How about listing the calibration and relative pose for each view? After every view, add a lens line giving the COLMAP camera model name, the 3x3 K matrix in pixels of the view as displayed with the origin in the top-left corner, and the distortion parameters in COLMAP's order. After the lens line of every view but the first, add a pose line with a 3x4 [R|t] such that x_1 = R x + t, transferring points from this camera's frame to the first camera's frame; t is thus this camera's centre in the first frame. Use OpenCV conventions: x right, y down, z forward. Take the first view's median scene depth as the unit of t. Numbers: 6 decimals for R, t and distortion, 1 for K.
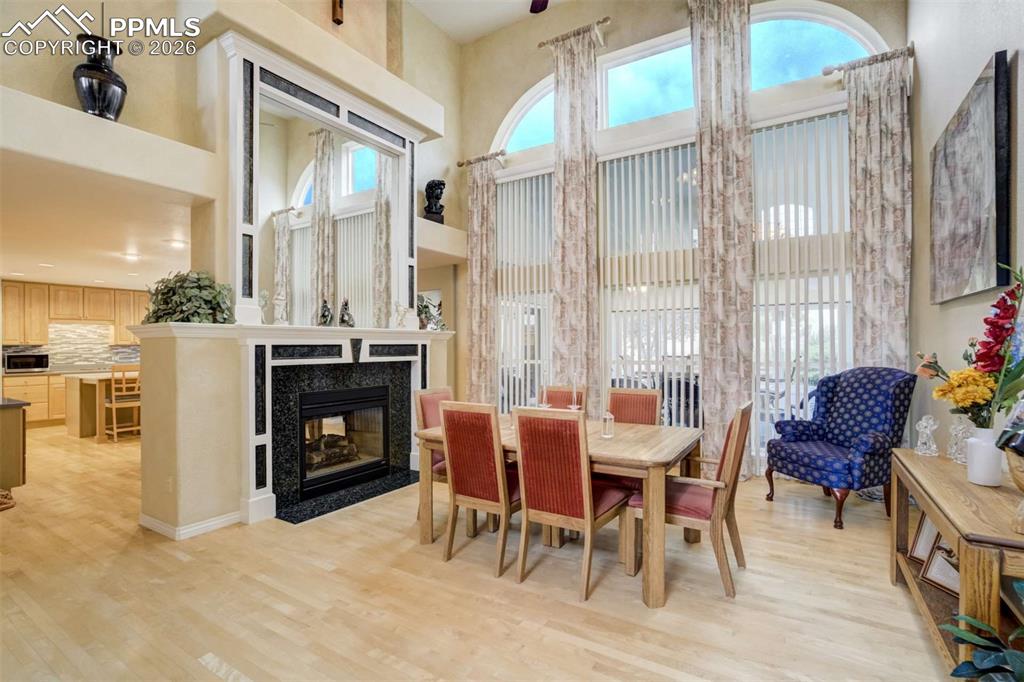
lens RADIAL K [[479.0, 0, 518.2], [0, 479.0, 344.1], [0, 0, 1]] dist [-0.020679, 0.001383]
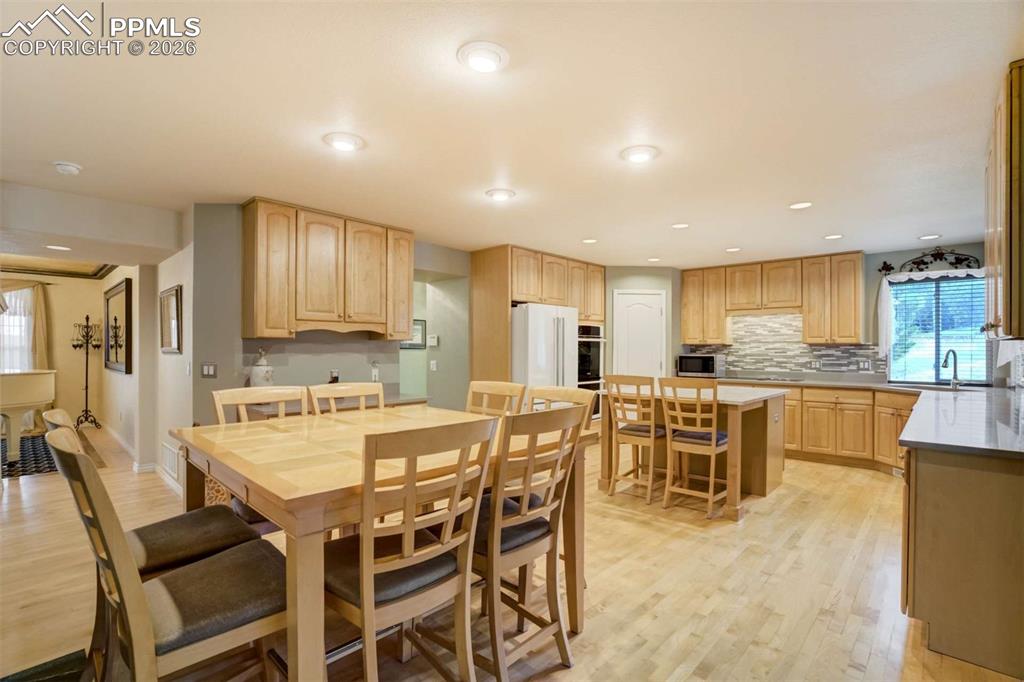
lens RADIAL K [[479.0, 0, 523.5], [0, 479.0, 348.0], [0, 0, 1]] dist [-0.020679, 0.001383]
pose [[-0.177062, 0.007743, -0.984169, -0.158050], [0.000697, 0.999970, 0.007741, 0.002009], [0.984200, 0.000684, -0.177062, 0.821497]]
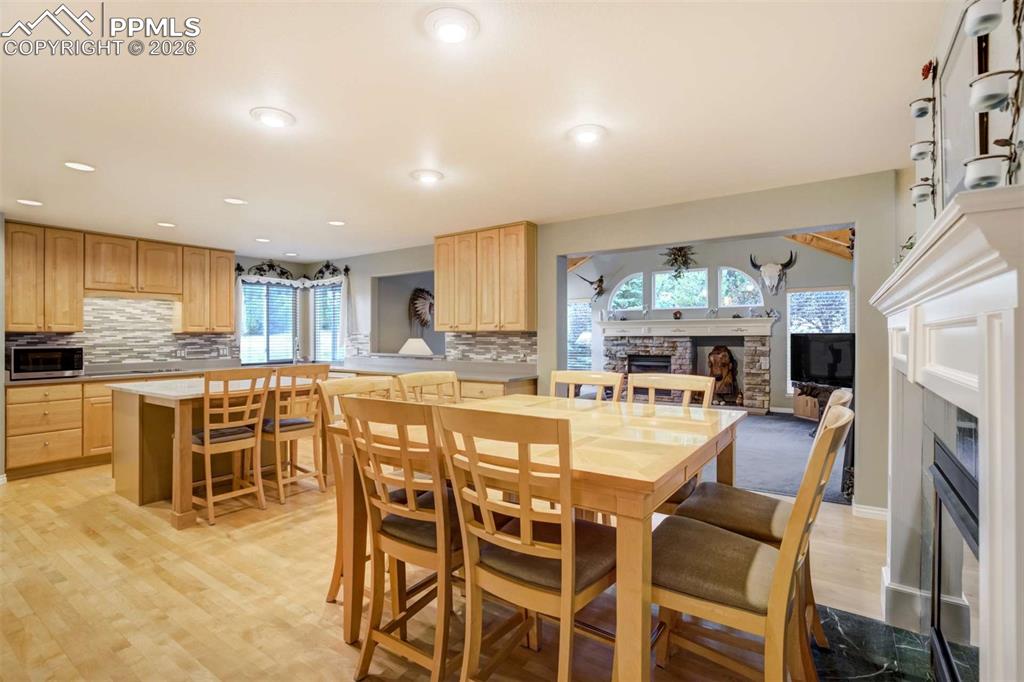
lens RADIAL K [[479.0, 0, 514.0], [0, 479.0, 338.1], [0, 0, 1]] dist [-0.020679, 0.001383]
pose [[0.999095, 0.004184, -0.042329, -0.420805], [-0.003959, 0.999978, 0.005402, 0.004389], [0.042351, -0.005230, 0.999089, 0.418000]]
